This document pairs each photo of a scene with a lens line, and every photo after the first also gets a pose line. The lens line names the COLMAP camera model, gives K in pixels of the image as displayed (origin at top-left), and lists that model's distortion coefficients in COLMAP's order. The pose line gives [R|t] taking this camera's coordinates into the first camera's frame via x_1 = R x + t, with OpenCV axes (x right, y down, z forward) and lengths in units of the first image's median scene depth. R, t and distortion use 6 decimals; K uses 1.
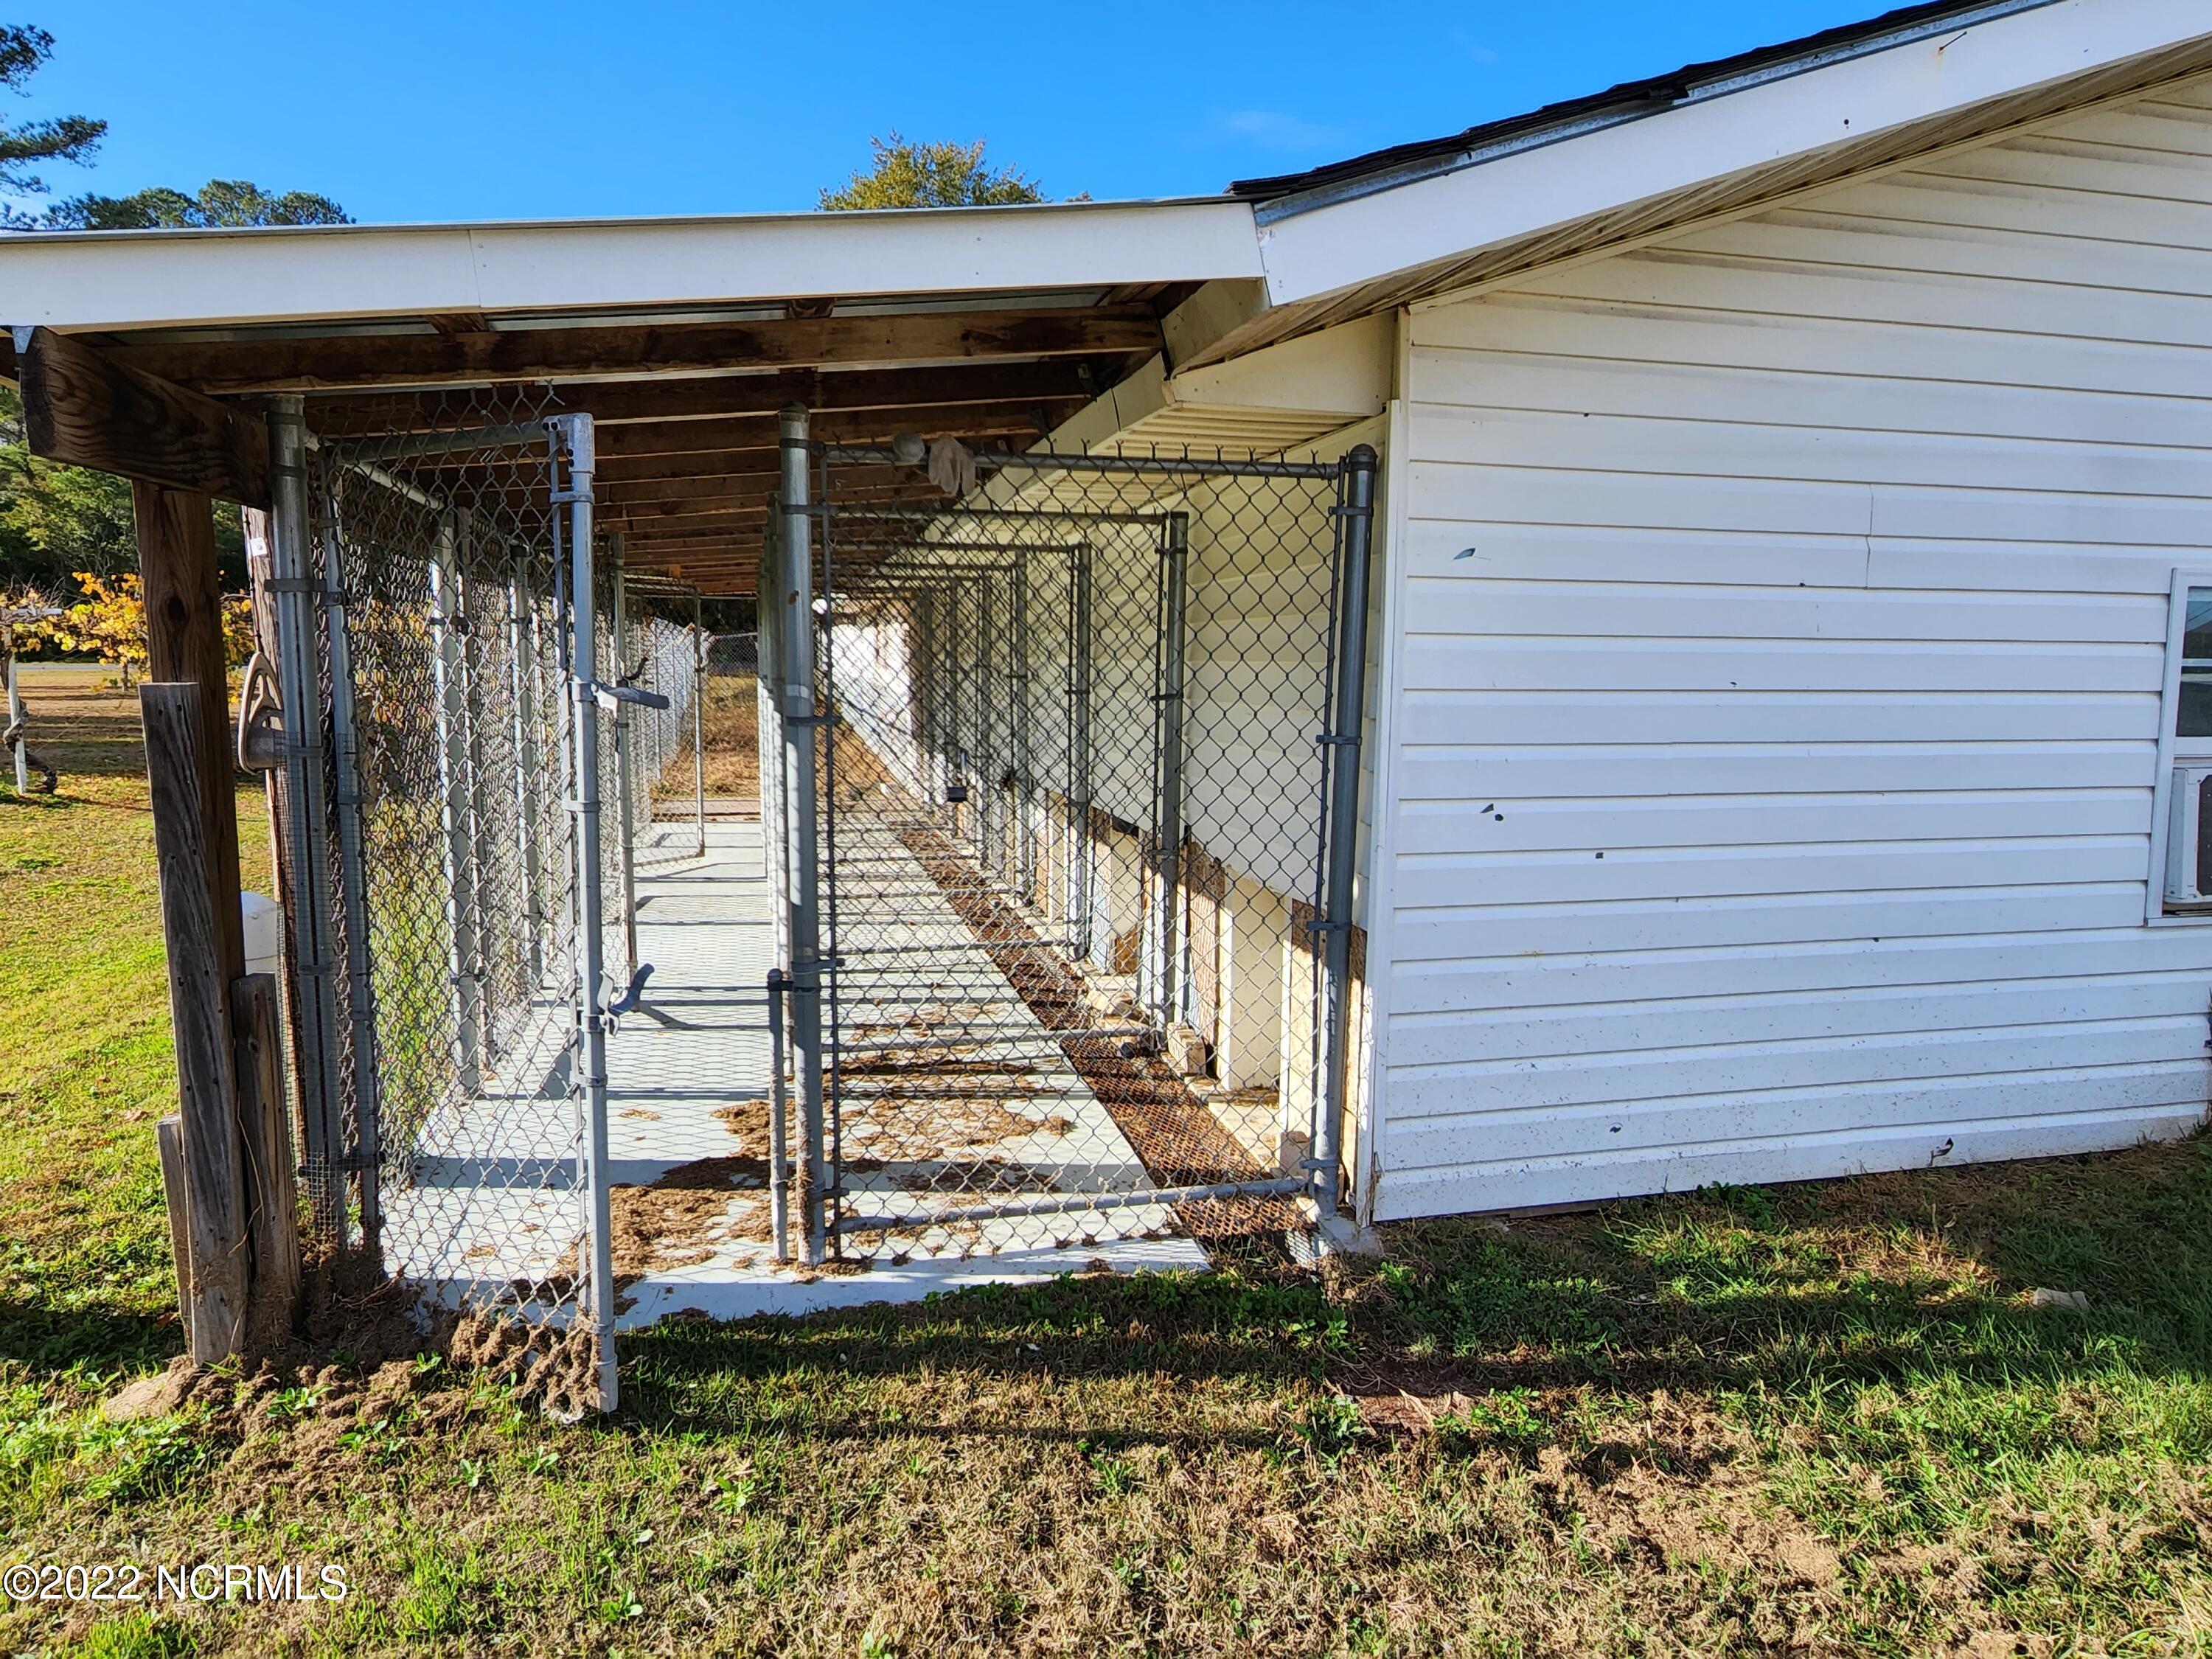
lens RADIAL K [[1391.1, 0, 1106.0], [0, 1391.1, 829.5], [0, 0, 1]] dist [0.002062, 0.000699]
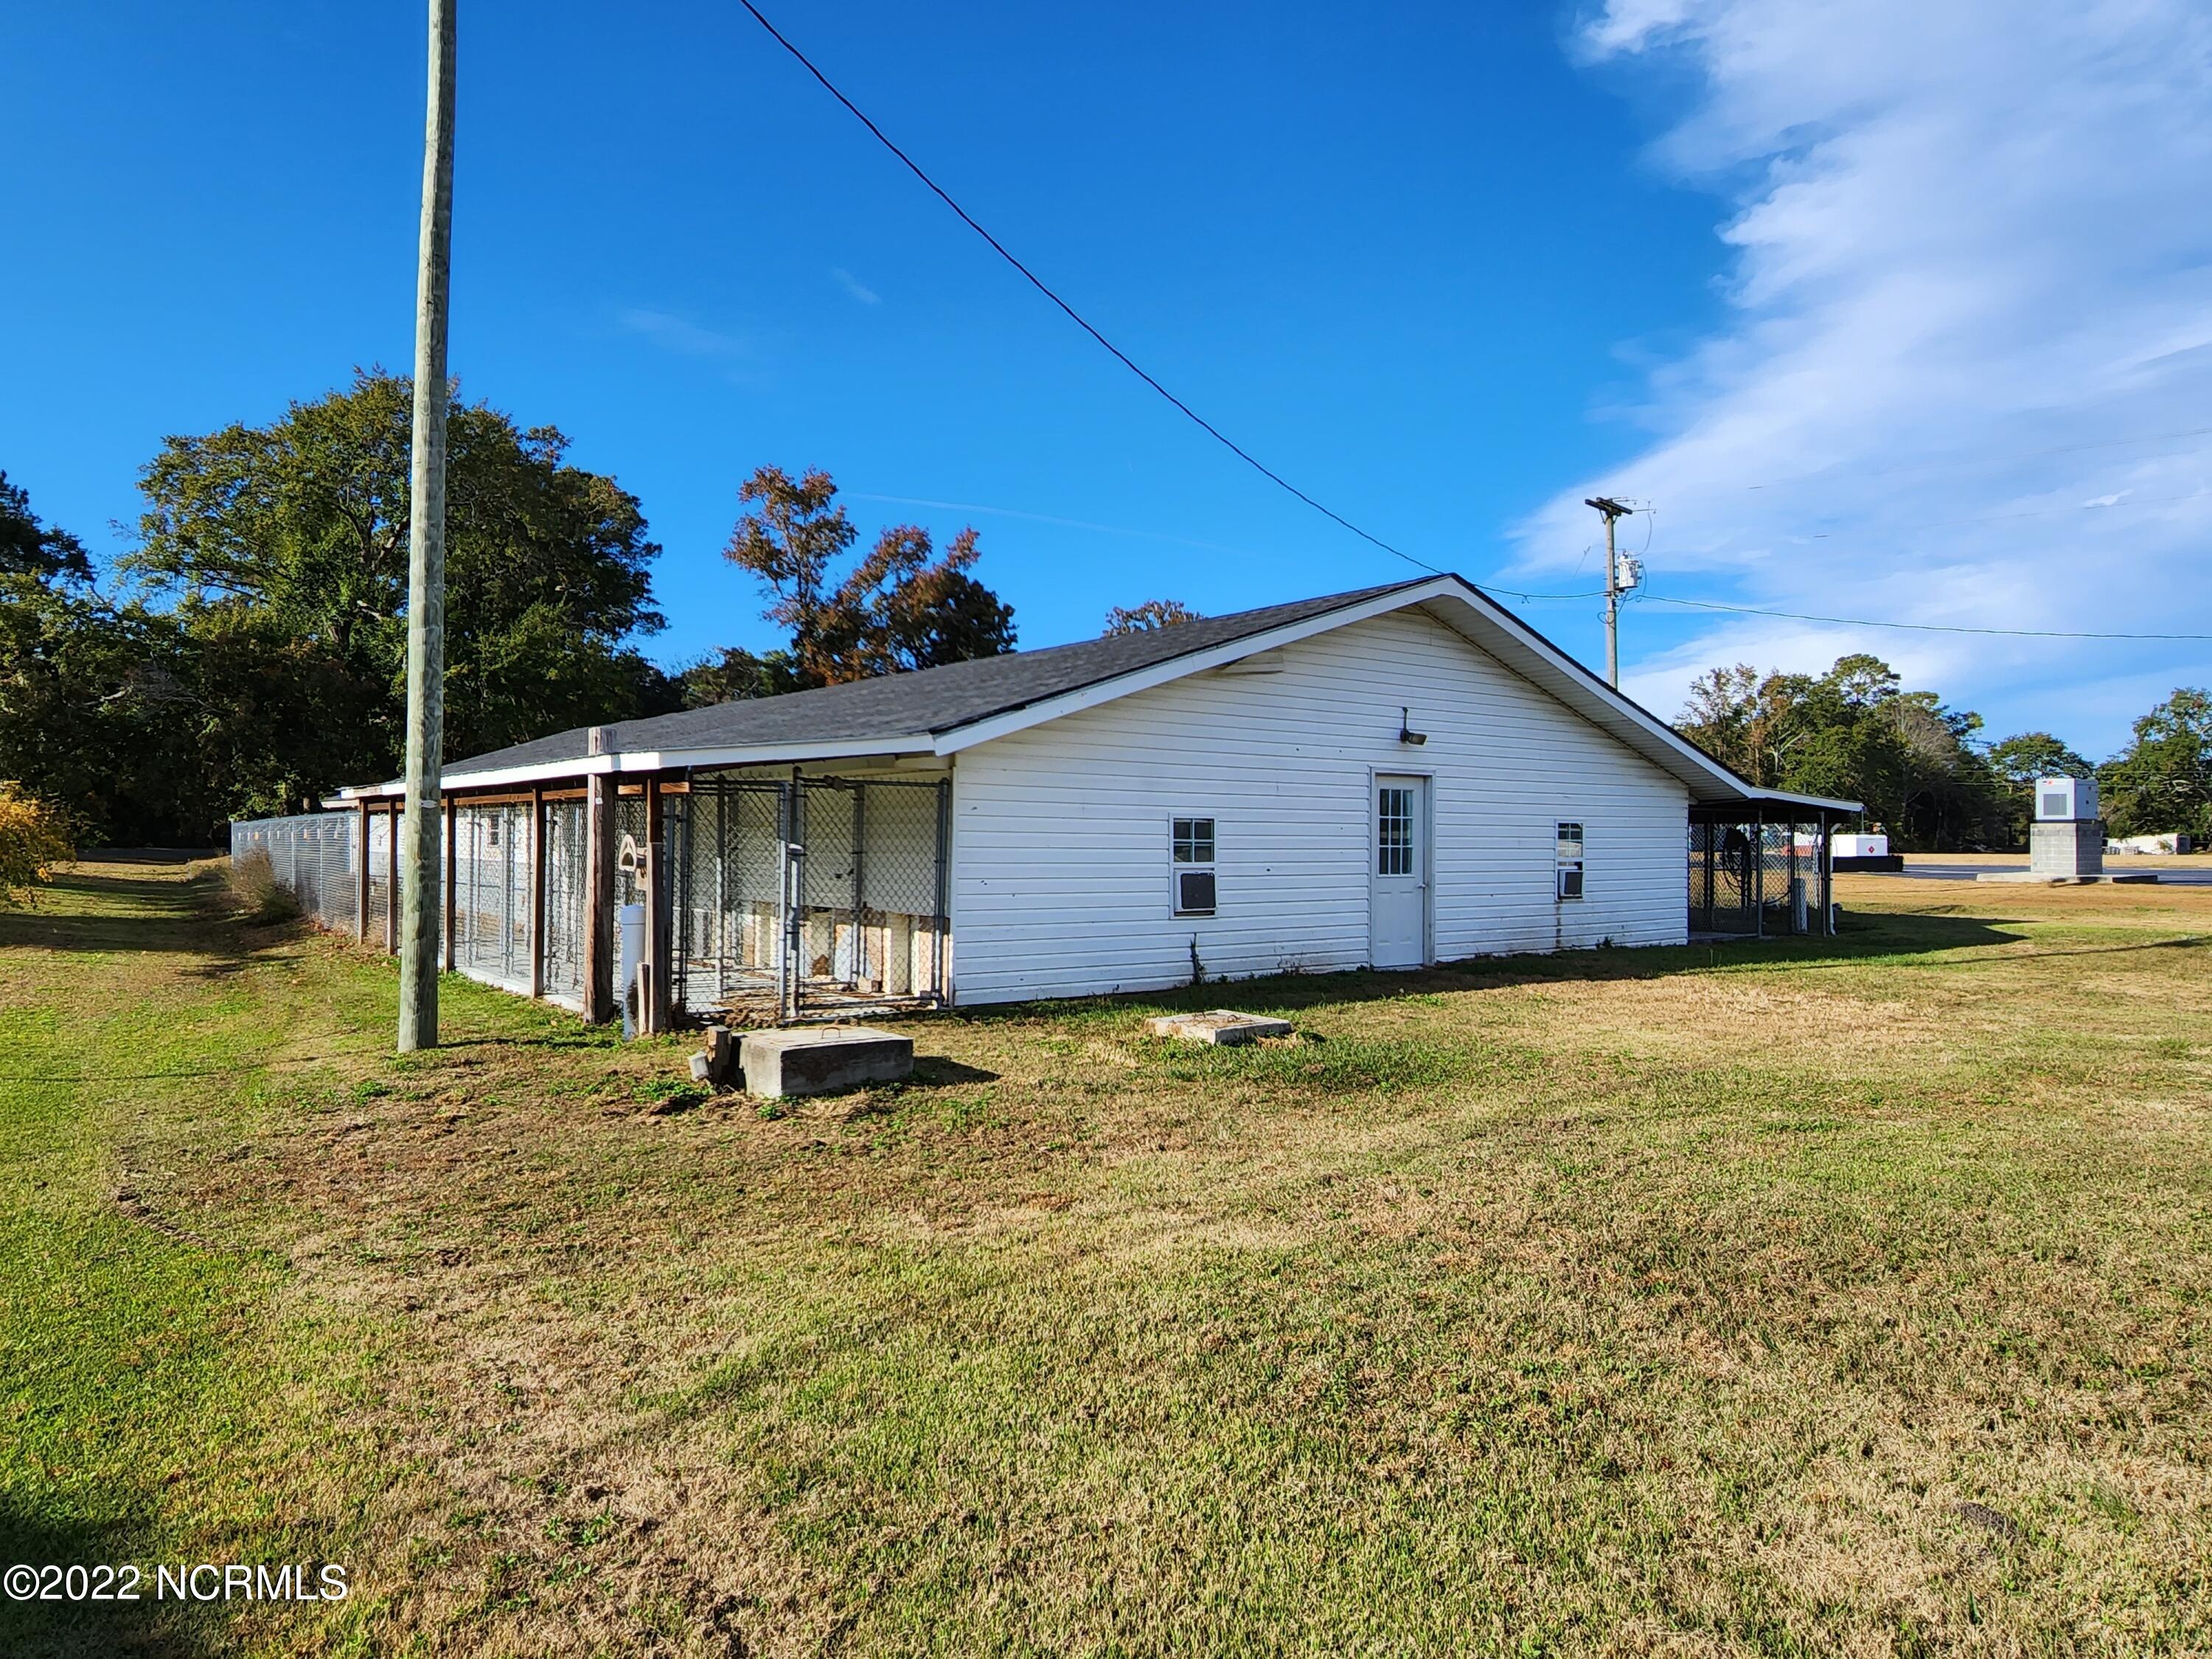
lens RADIAL K [[907.6, 0, 1106.0], [0, 907.6, 829.5], [0, 0, 1]] dist [-0.000838, -0.000037]
pose [[0.899118, 0.005562, 0.437672, -0.424442], [0.051888, 0.991514, -0.119196, 0.136523], [-0.434621, 0.129881, 0.891199, -1.122618]]
